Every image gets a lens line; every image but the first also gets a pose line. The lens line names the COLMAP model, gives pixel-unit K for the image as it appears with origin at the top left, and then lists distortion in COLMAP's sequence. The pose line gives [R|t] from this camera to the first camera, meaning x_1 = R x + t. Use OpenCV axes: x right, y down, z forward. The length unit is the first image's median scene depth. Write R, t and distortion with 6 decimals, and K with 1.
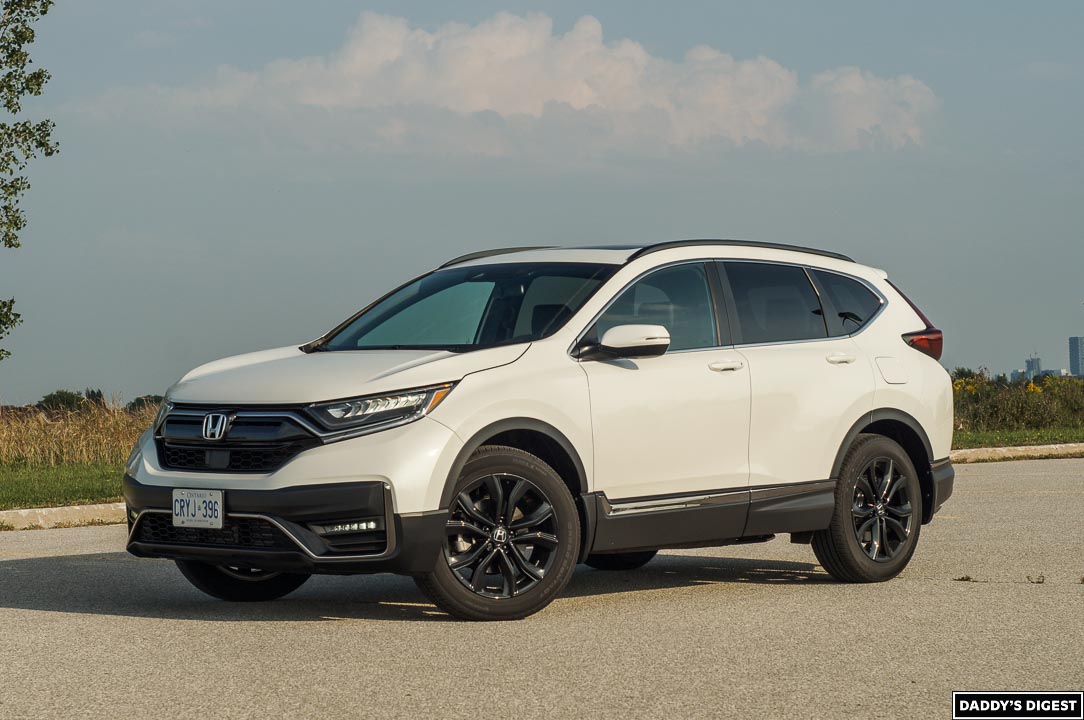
lens RADIAL K [[2378.4, 0, 542.0], [0, 2378.4, 360.0], [0, 0, 1]] dist [0.020019, 0.019311]
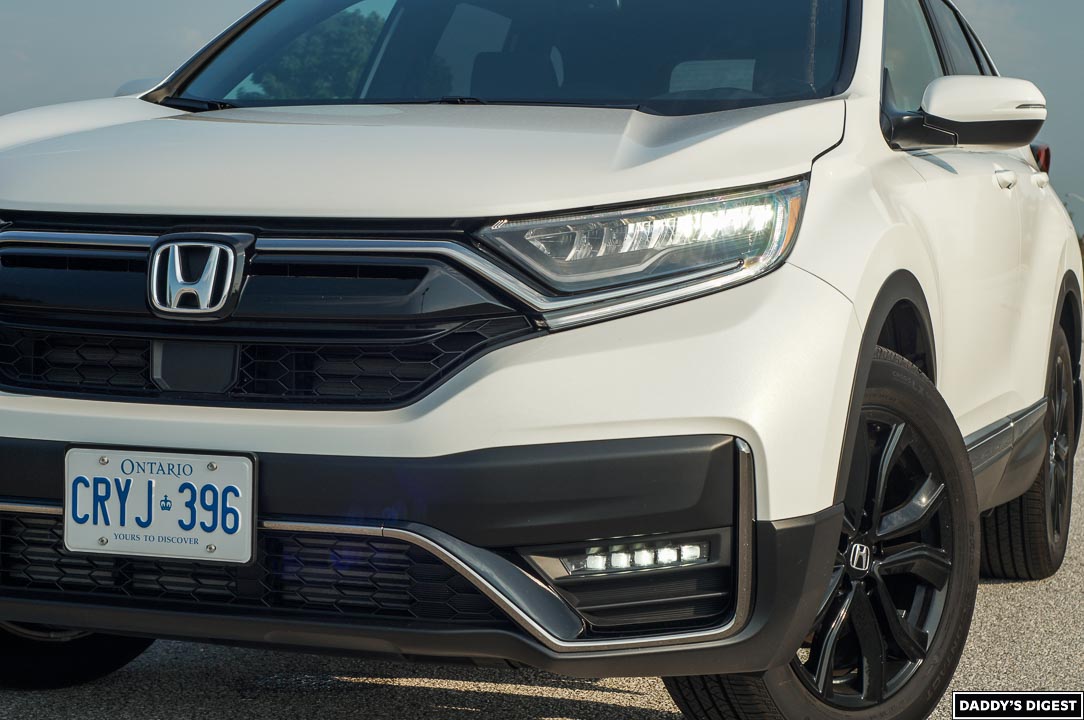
lens RADIAL K [[2378.4, 0, 542.0], [0, 2378.4, 360.0], [0, 0, 1]] dist [0.020019, 0.019311]
pose [[0.936573, 0.007988, 0.350383, -0.217621], [-0.026819, 0.998442, 0.048925, 0.021675], [-0.349446, -0.055219, 0.935328, 0.649403]]
